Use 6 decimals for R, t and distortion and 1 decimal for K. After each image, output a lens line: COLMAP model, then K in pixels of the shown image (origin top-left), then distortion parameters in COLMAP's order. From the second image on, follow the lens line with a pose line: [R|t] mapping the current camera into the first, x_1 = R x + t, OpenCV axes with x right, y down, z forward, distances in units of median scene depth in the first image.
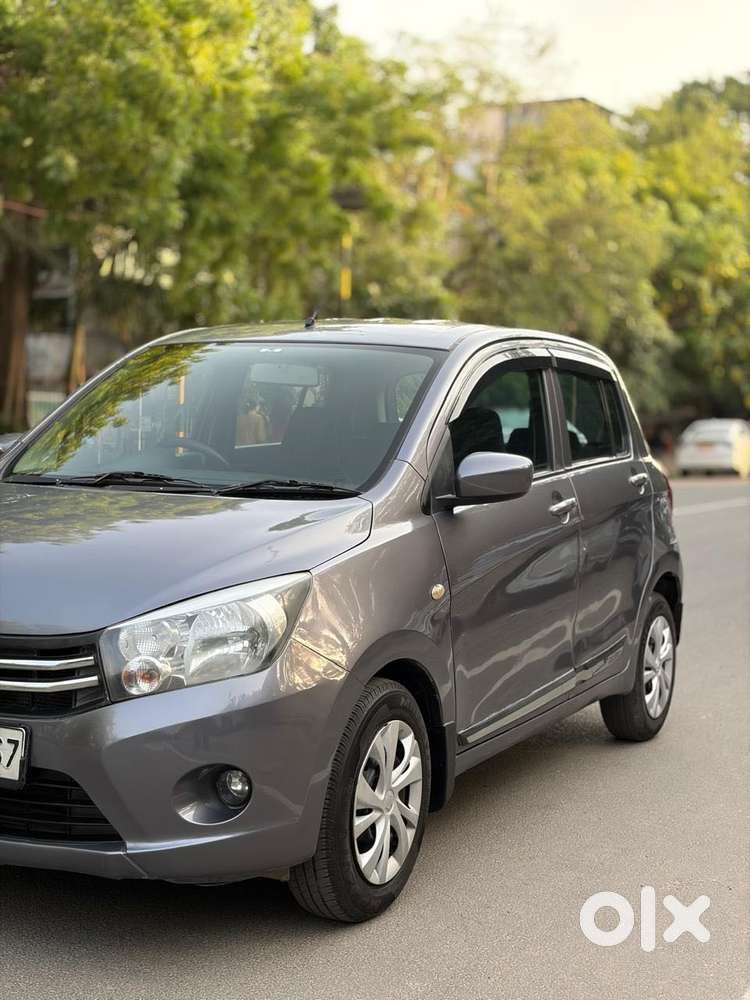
lens RADIAL K [[1486.9, 0, 375.0], [0, 1486.9, 500.0], [0, 0, 1]] dist [0.193299, -0.708586]
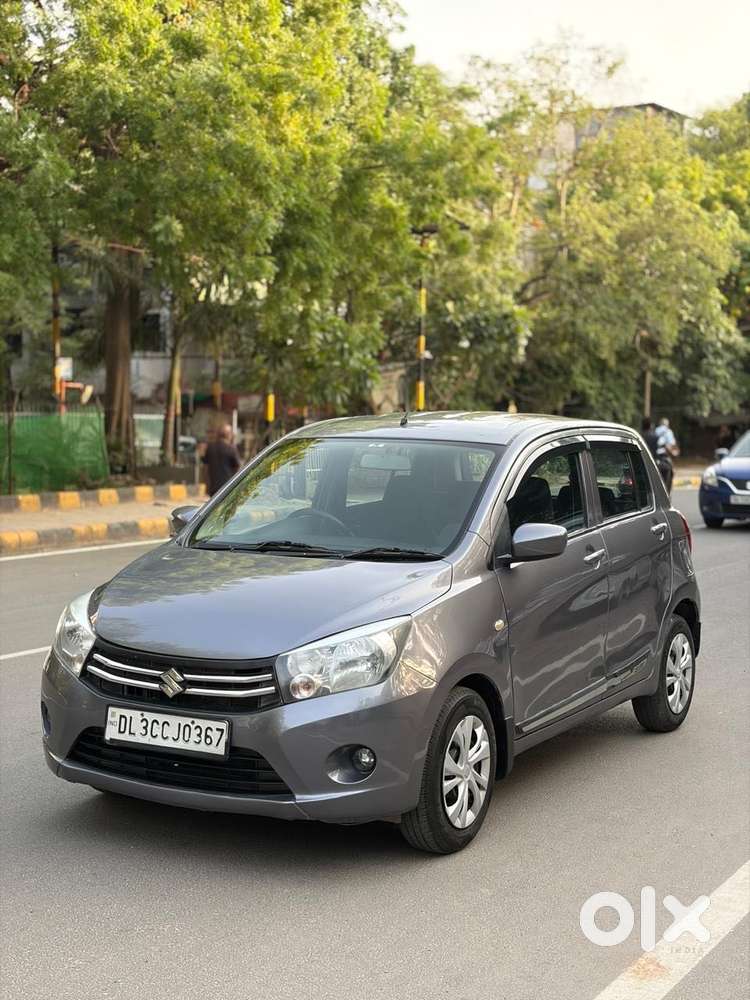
lens RADIAL K [[1486.9, 0, 375.0], [0, 1486.9, 500.0], [0, 0, 1]] dist [0.193299, -0.708586]
pose [[0.998532, -0.014409, -0.052212, -0.000184], [0.014397, 0.999896, -0.000600, -0.054698], [0.052216, -0.000152, 0.998636, -0.399061]]
